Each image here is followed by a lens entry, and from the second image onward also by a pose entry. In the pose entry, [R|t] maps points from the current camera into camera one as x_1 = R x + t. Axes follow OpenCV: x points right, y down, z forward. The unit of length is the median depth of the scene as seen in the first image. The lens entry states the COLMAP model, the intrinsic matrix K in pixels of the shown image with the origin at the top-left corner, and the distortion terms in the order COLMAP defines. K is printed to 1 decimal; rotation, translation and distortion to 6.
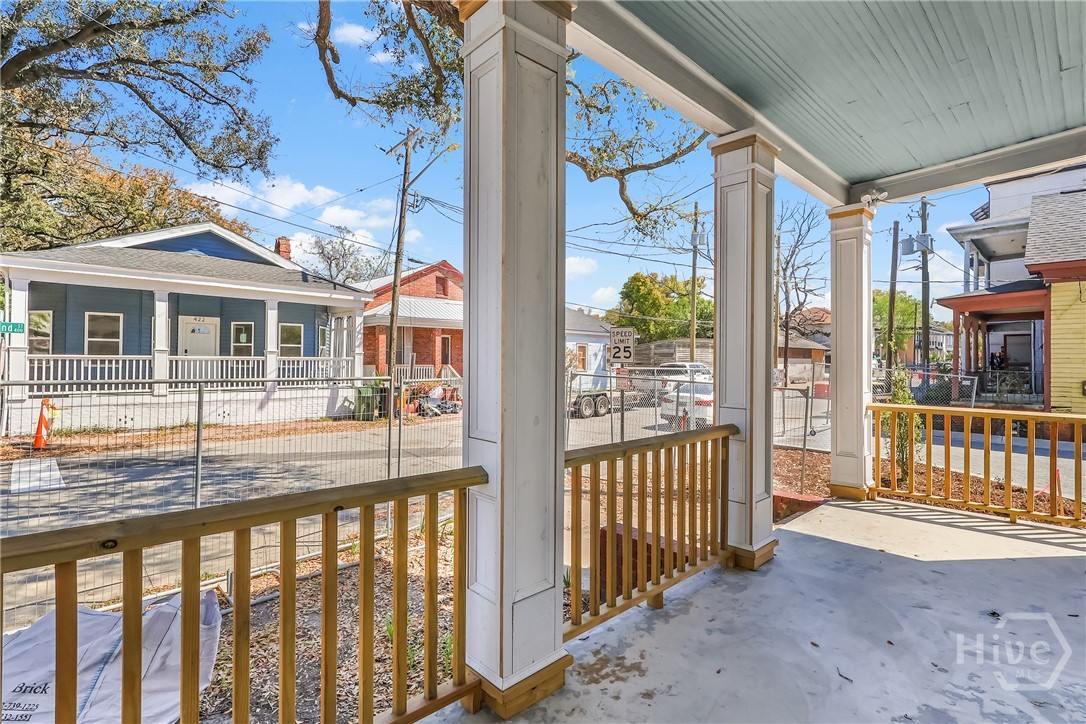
lens RADIAL K [[514.1, 0, 538.7], [0, 514.1, 360.6], [0, 0, 1]] dist [0.000786, 0.000193]
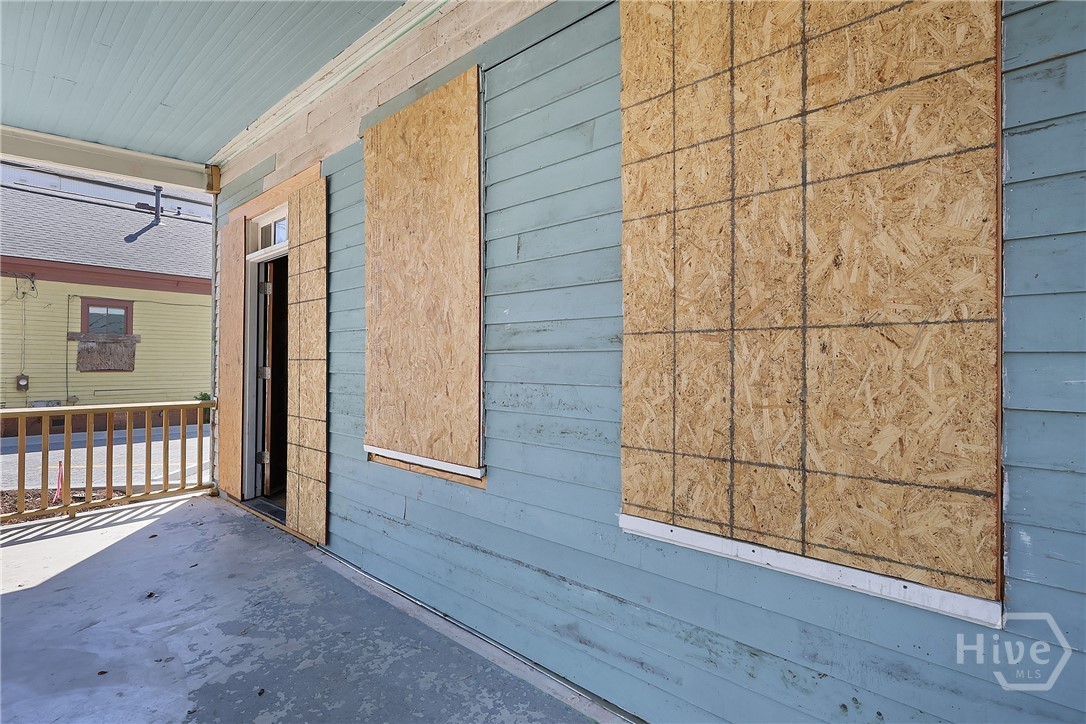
lens RADIAL K [[514.1, 0, 540.4], [0, 514.1, 358.4], [0, 0, 1]] dist [0.000786, 0.000193]
pose [[-0.098407, 0.008721, 0.995108, -0.179076], [-0.010838, 0.999893, -0.009835, 0.006008], [-0.995087, -0.011753, -0.098302, 0.224440]]
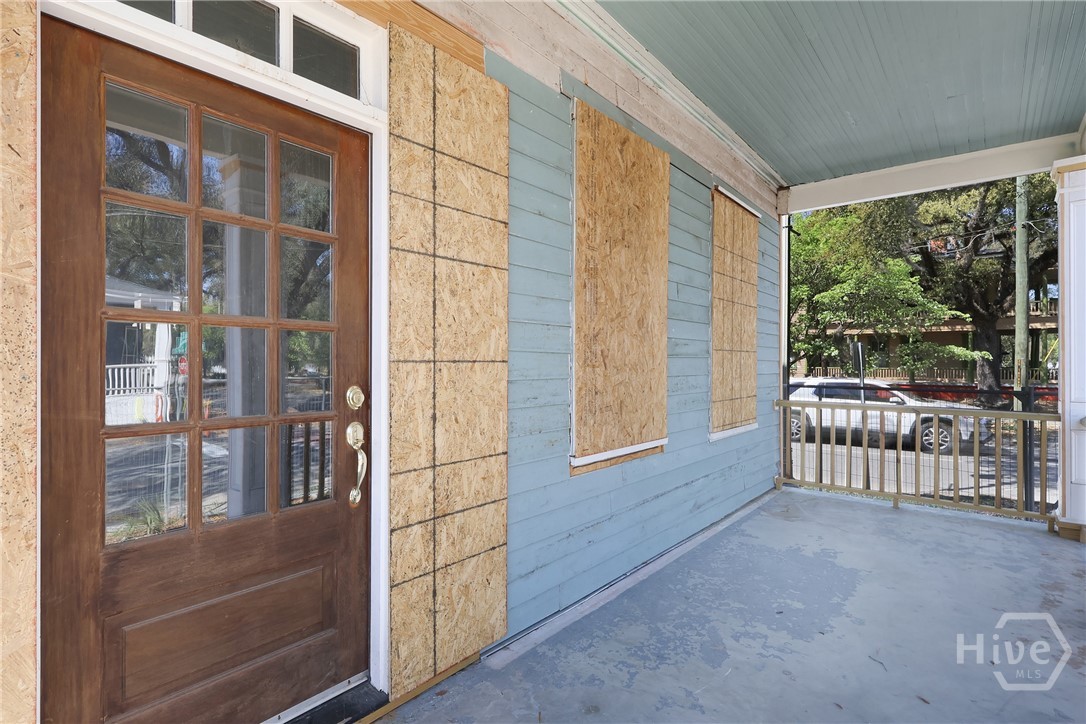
lens RADIAL K [[514.1, 0, 544.7], [0, 514.1, 364.1], [0, 0, 1]] dist [0.000786, 0.000193]
pose [[-0.993630, 0.001268, -0.112681, 0.811920], [0.001468, 0.999997, -0.001687, 0.007780], [0.112678, -0.001842, -0.993630, 1.150511]]
